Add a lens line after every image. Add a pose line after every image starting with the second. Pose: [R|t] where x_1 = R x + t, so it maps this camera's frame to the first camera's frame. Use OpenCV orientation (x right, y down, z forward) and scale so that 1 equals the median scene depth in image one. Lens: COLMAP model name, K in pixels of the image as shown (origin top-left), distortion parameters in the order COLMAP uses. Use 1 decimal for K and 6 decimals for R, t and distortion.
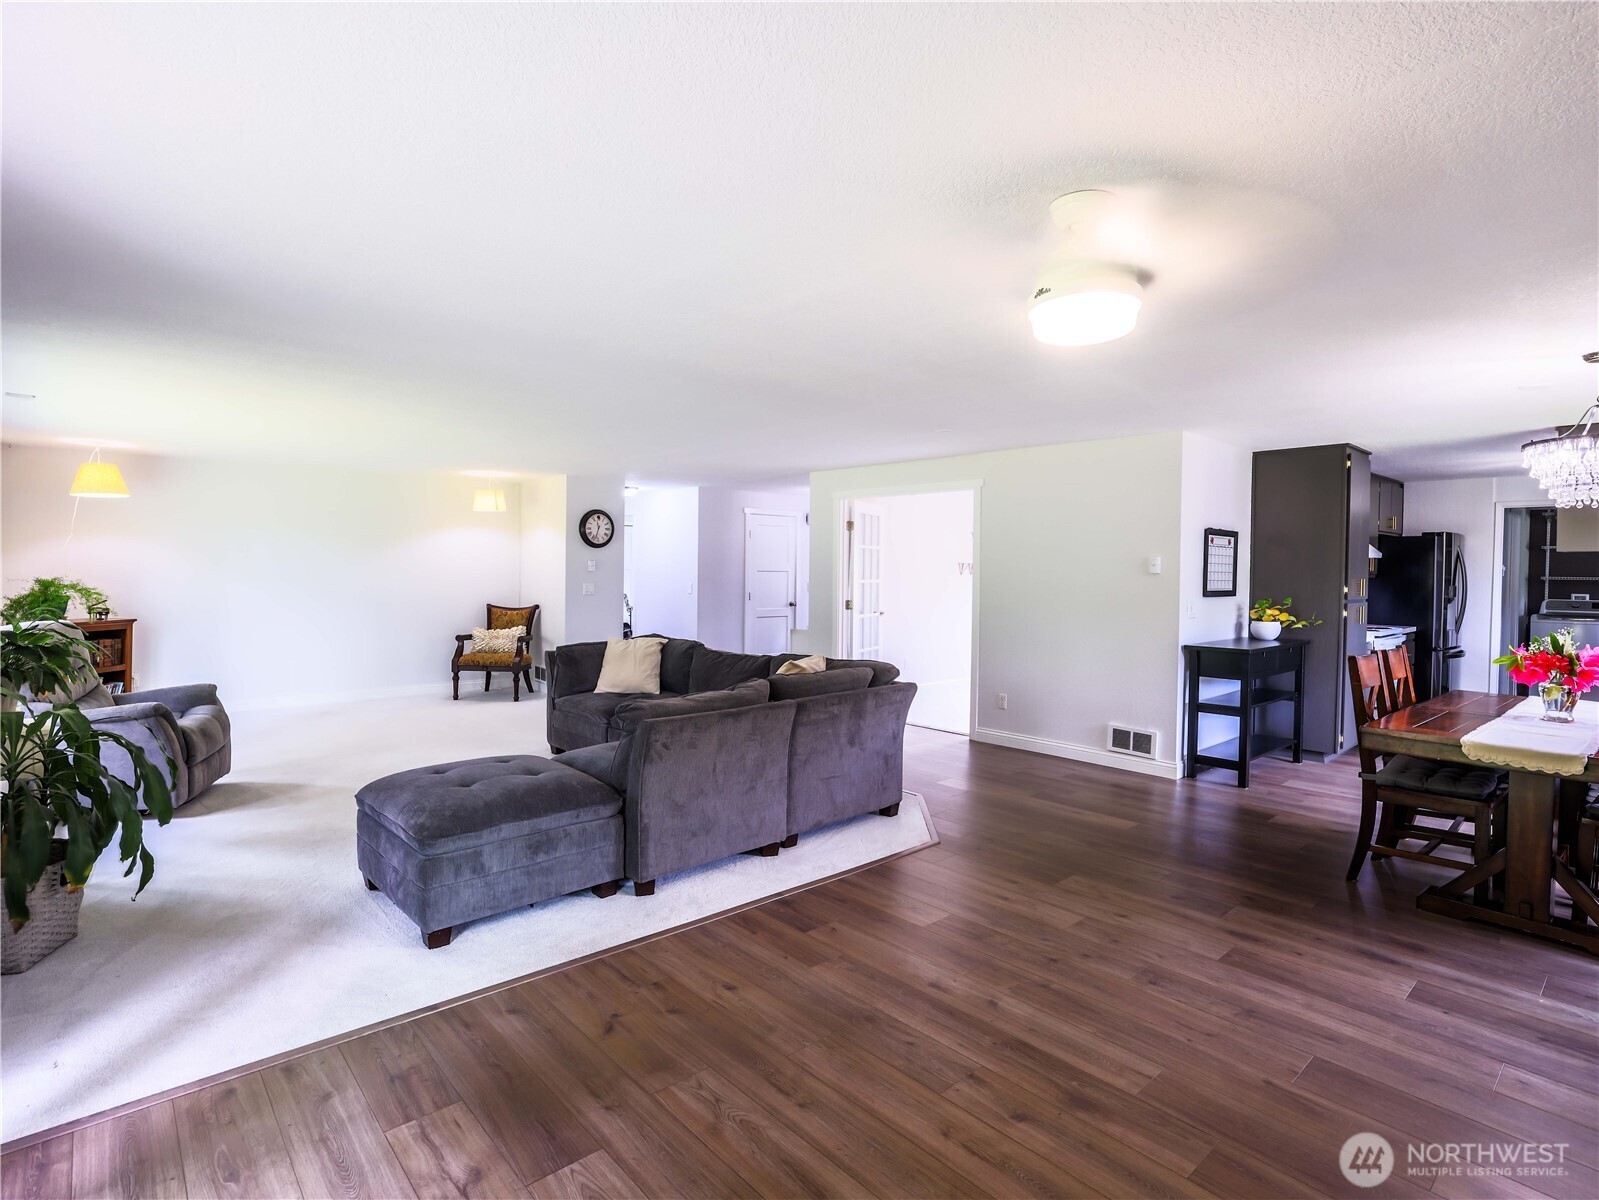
lens RADIAL K [[815.1, 0, 799.5], [0, 815.1, 597.7], [0, 0, 1]] dist [-0.042108, 0.008290]
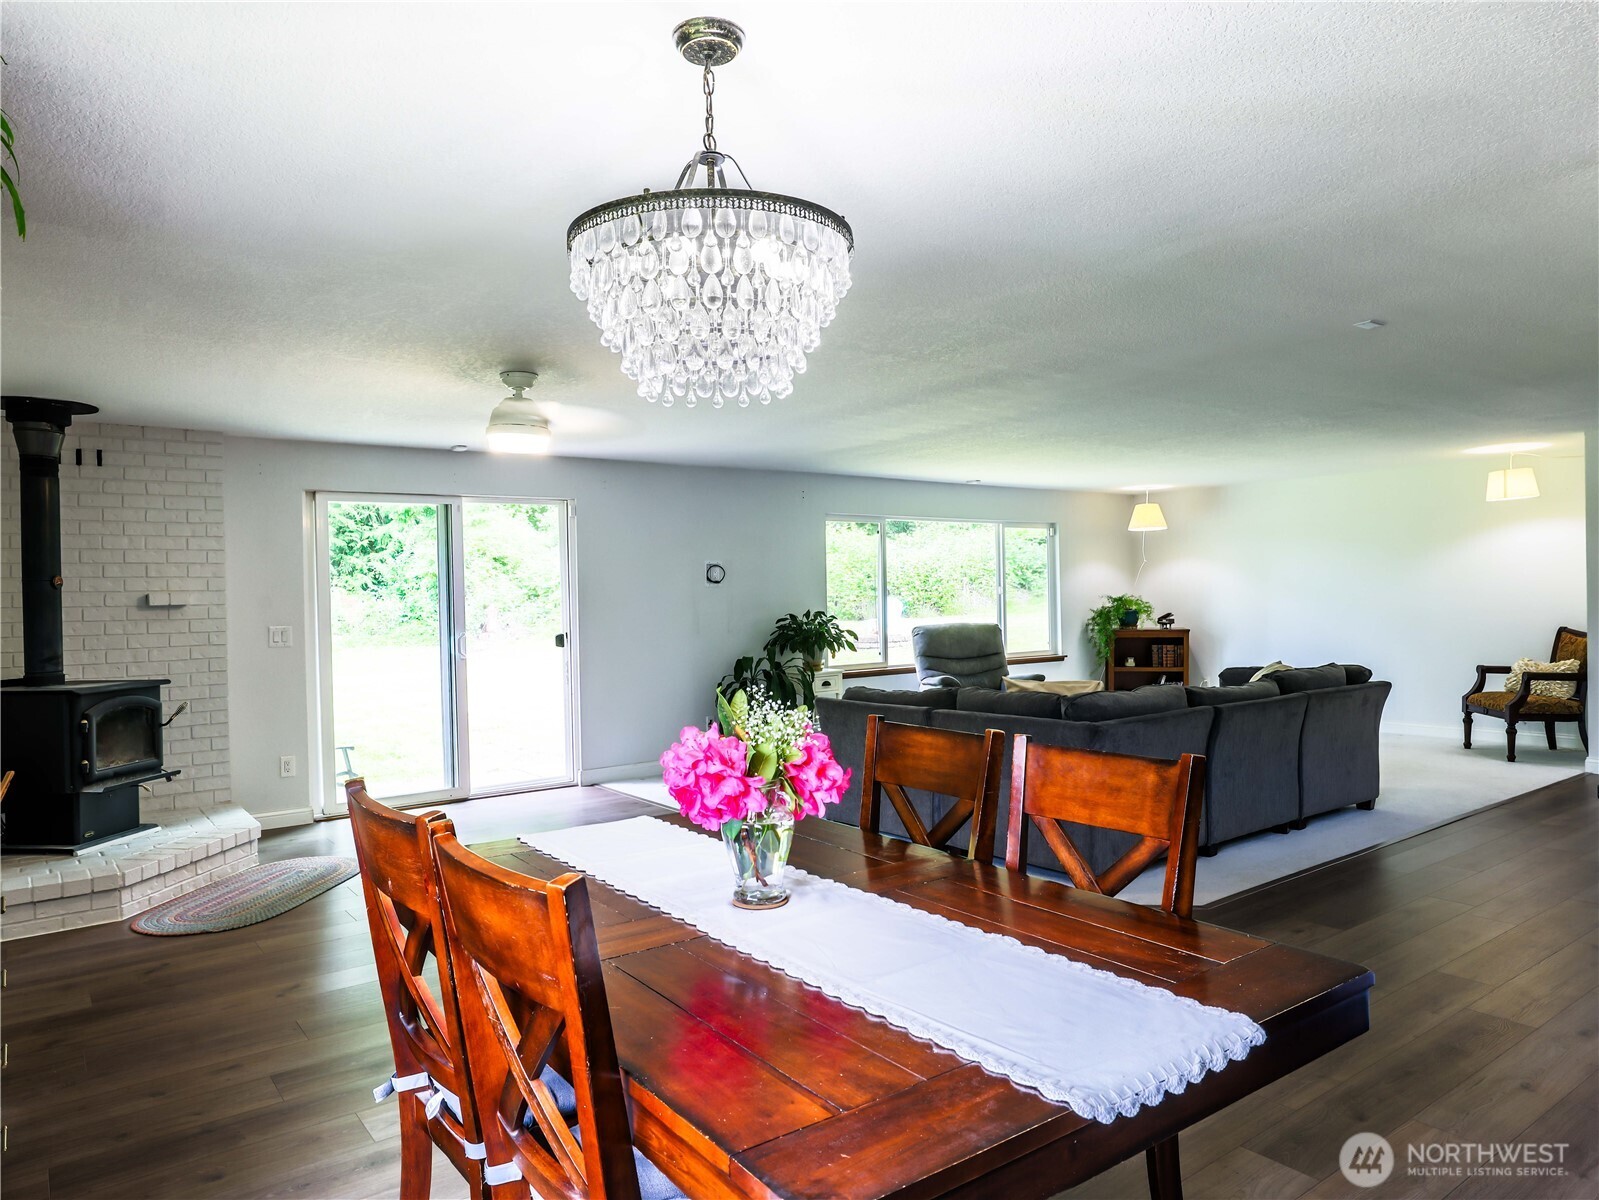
lens RADIAL K [[1040.5, 0, 796.7], [0, 1040.5, 603.4], [0, 0, 1]] dist [-0.003331, -0.000569]
pose [[-0.088228, 0.006038, -0.996082, 0.614188], [-0.007577, 0.999949, 0.006732, -0.014165], [0.996071, 0.008141, -0.088178, 0.453334]]
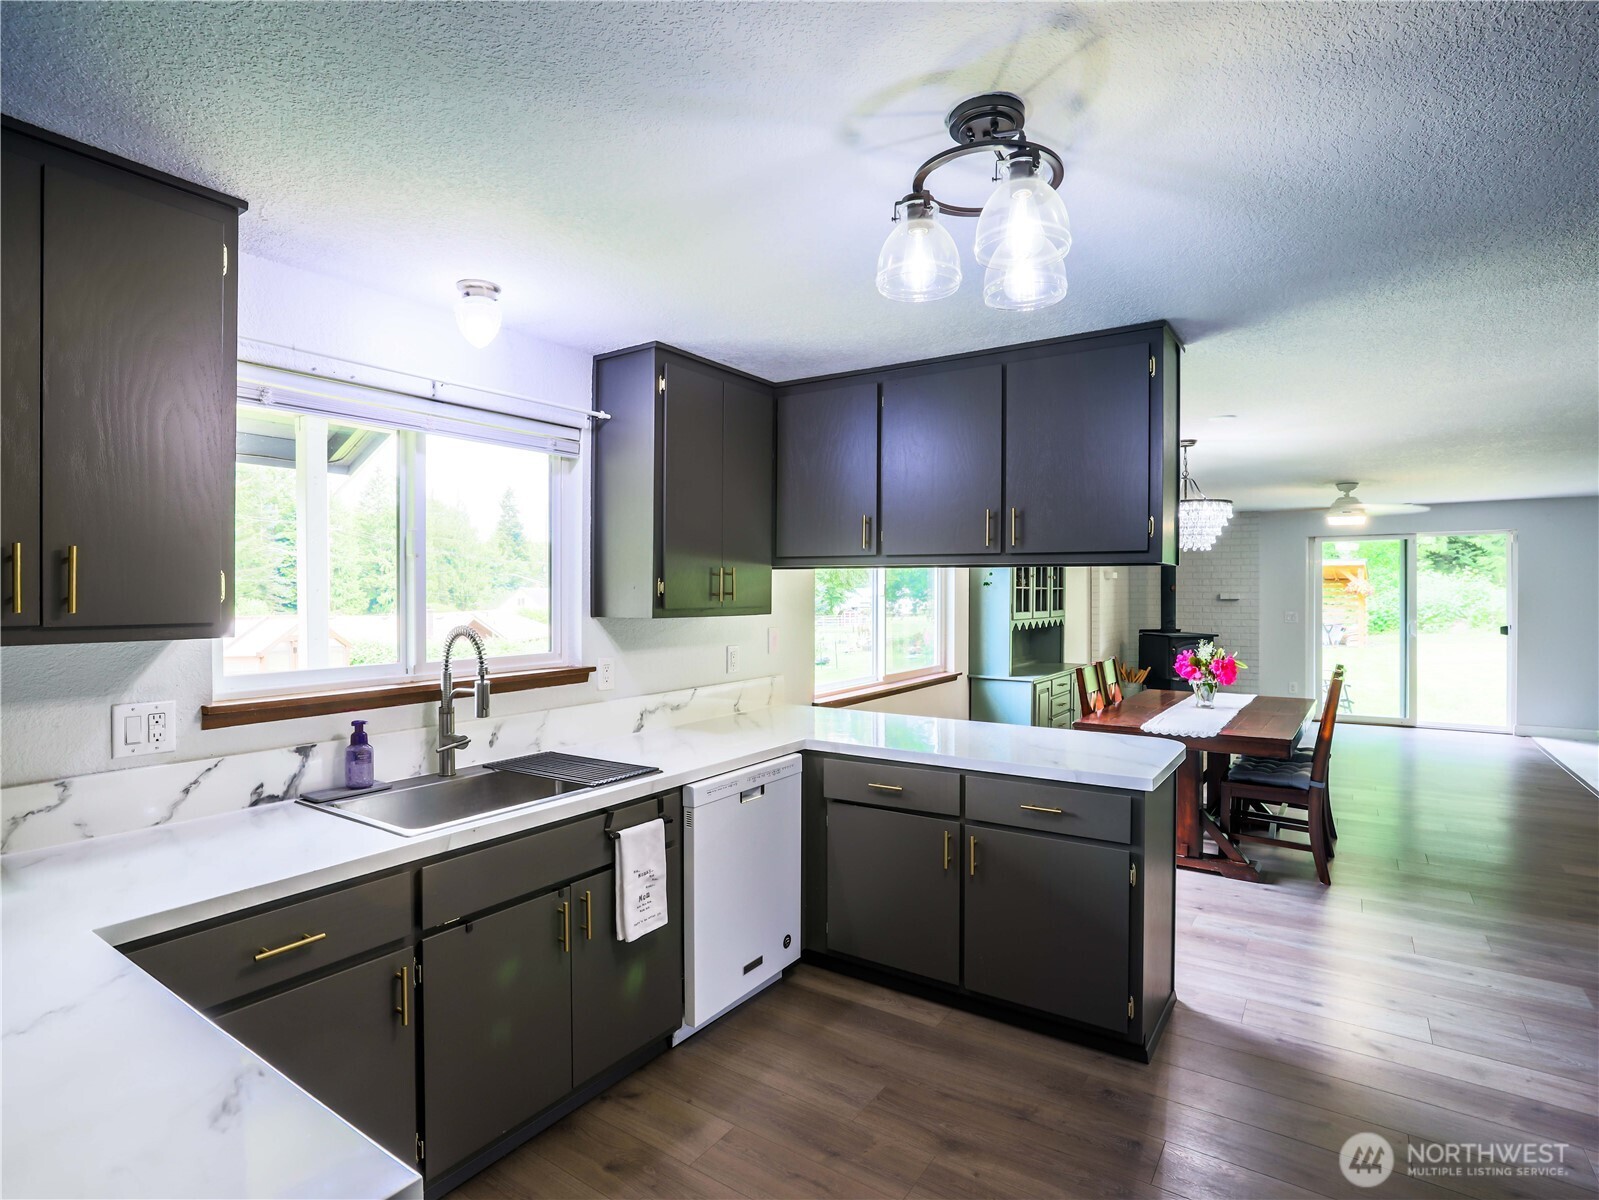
lens RADIAL K [[815.1, 0, 793.4], [0, 815.1, 598.2], [0, 0, 1]] dist [-0.042108, 0.008290]
pose [[-0.967403, -0.002257, -0.253233, 0.688906], [-0.010696, 0.999432, 0.031955, -0.021986], [0.253017, 0.033622, -0.966877, 0.614719]]
